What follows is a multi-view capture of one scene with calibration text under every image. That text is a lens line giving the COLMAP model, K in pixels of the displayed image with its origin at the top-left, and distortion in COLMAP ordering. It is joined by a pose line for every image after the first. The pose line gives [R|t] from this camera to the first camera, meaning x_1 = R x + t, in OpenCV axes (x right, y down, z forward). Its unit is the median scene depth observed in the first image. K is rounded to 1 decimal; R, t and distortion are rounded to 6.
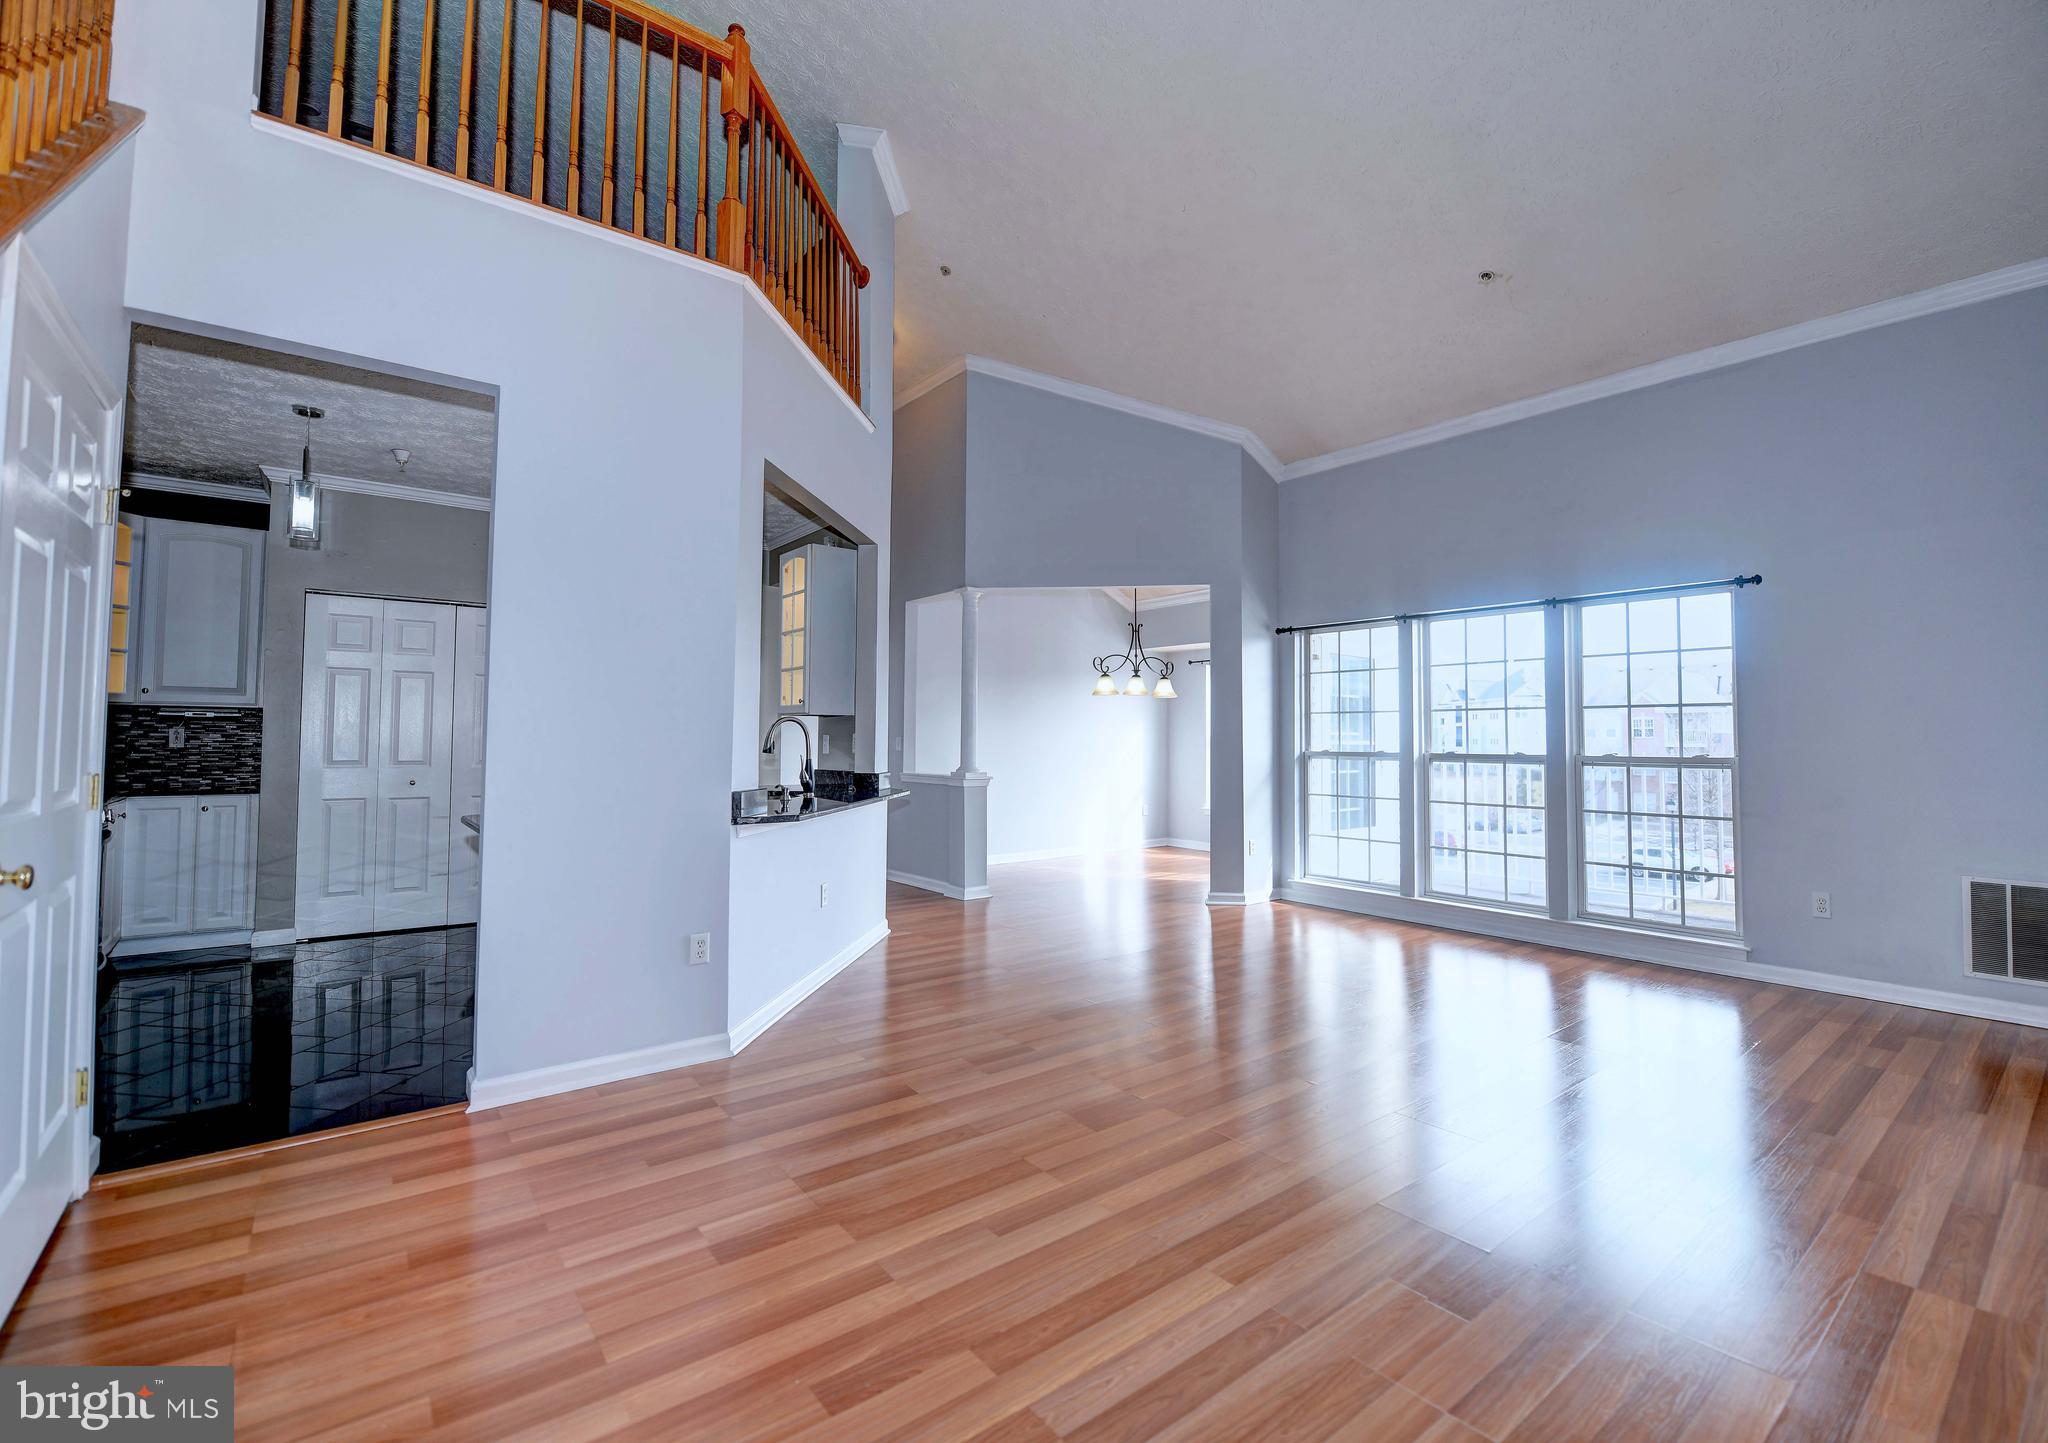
lens RADIAL K [[895.2, 0, 1025.5], [0, 895.2, 703.1], [0, 0, 1]] dist [-0.014586, -0.002110]
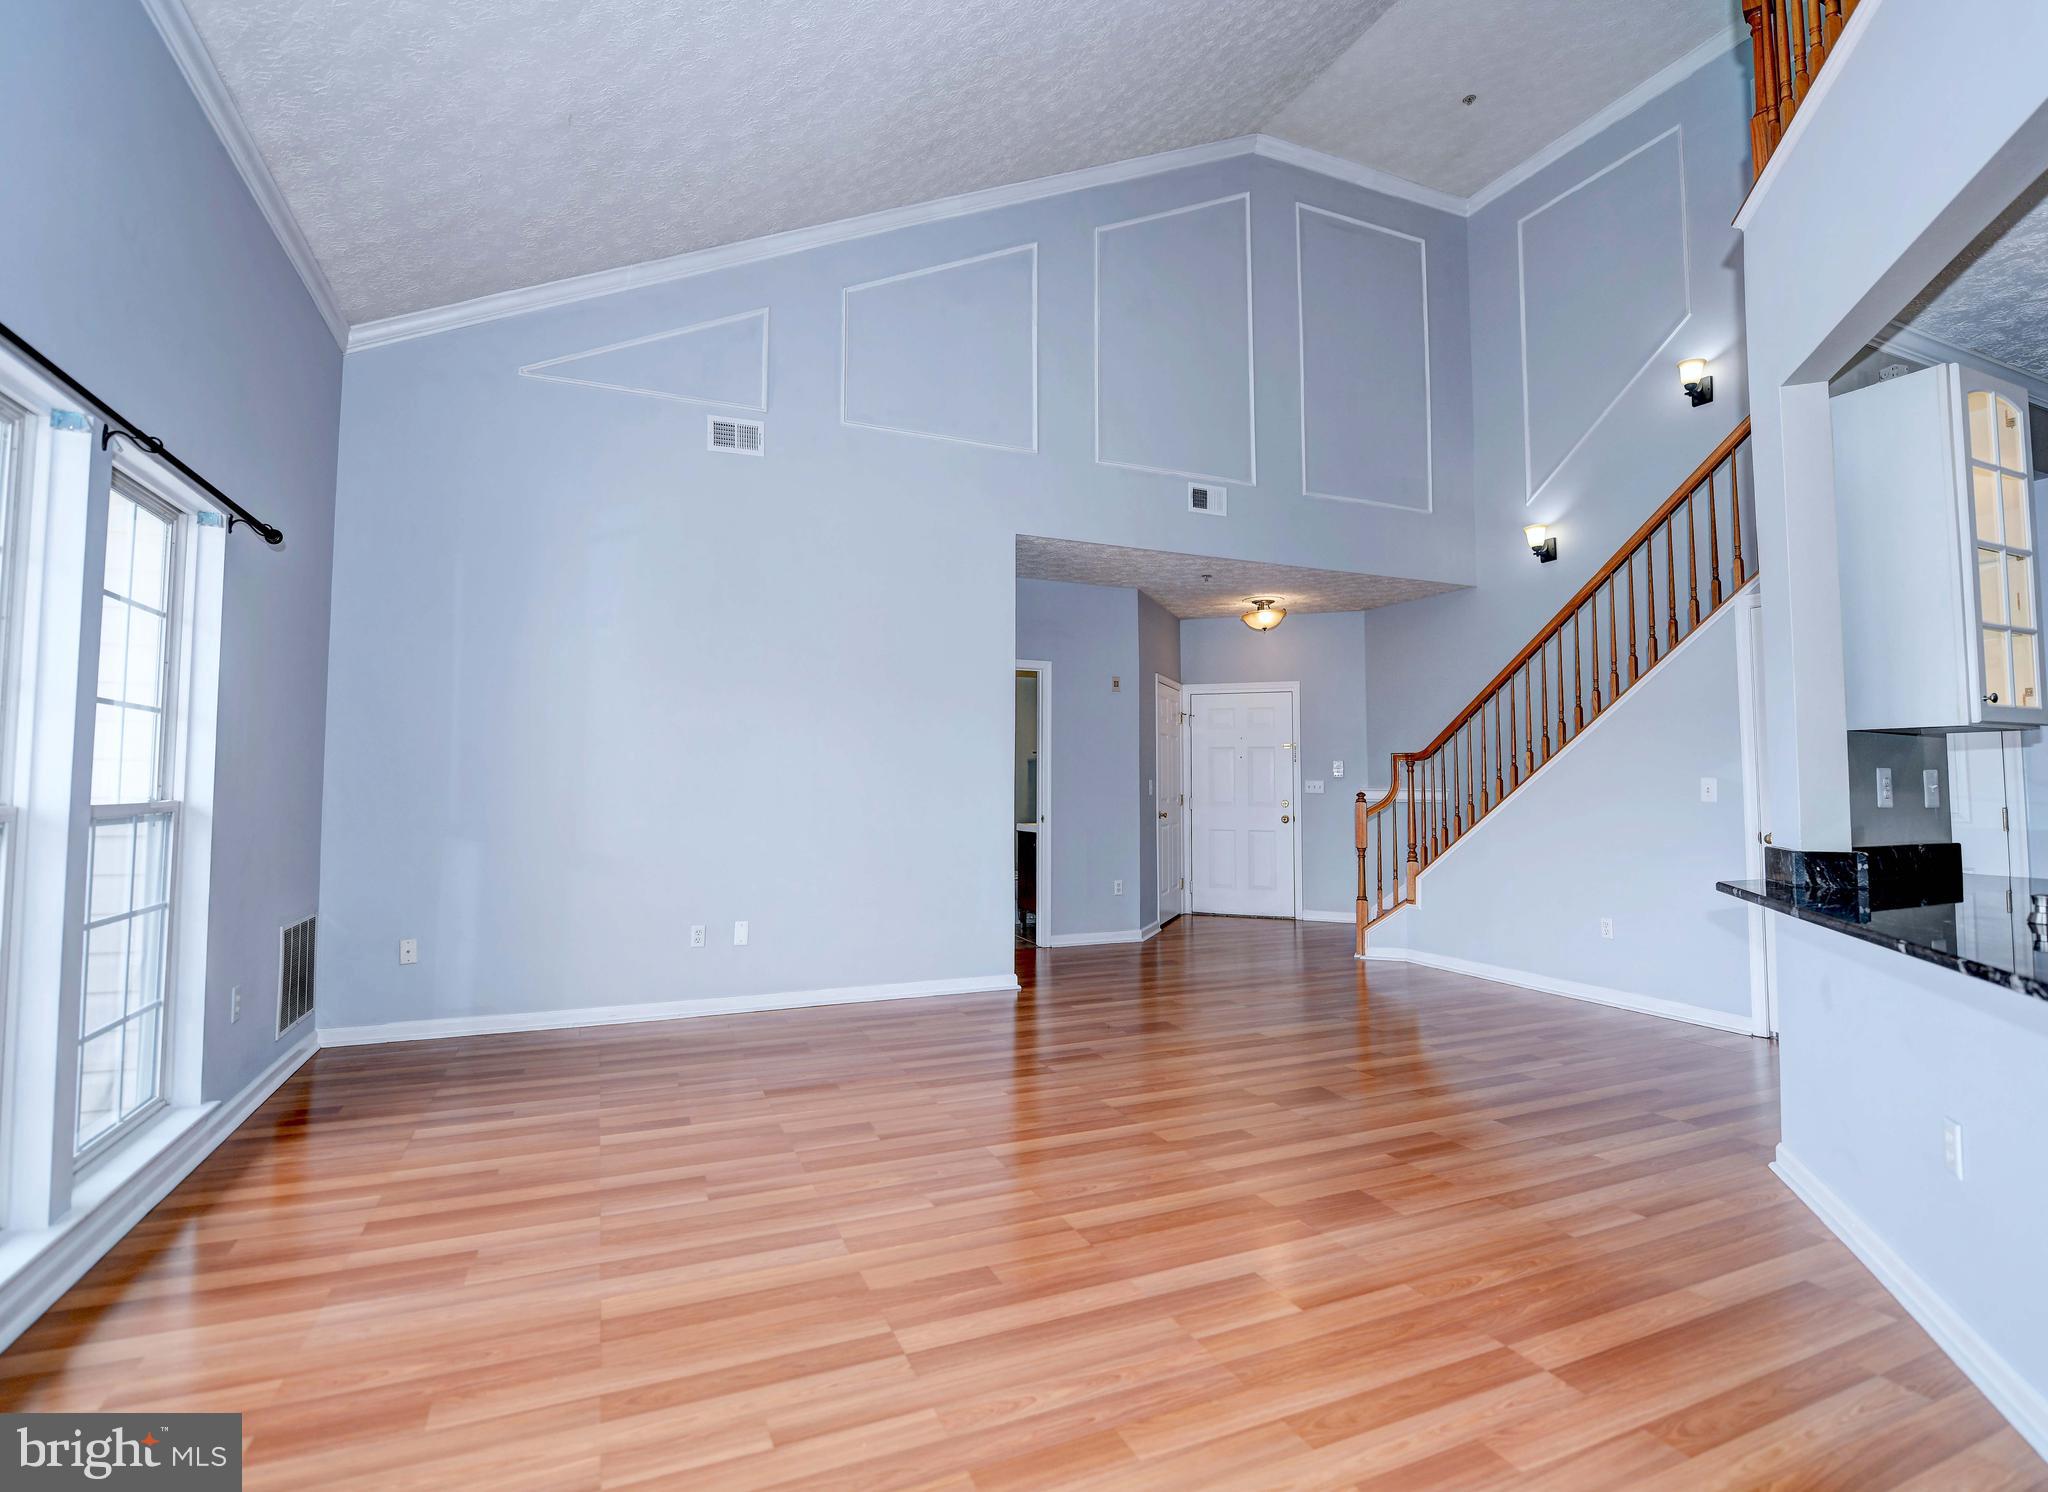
lens RADIAL K [[980.2, 0, 1015.1], [0, 980.2, 726.5], [0, 0, 1]] dist [-0.010369, -0.001995]
pose [[-0.966204, 0.007406, 0.257671, 0.071423], [-0.018746, 0.994922, -0.098892, 0.059023], [-0.257095, -0.100381, -0.961159, 1.322876]]
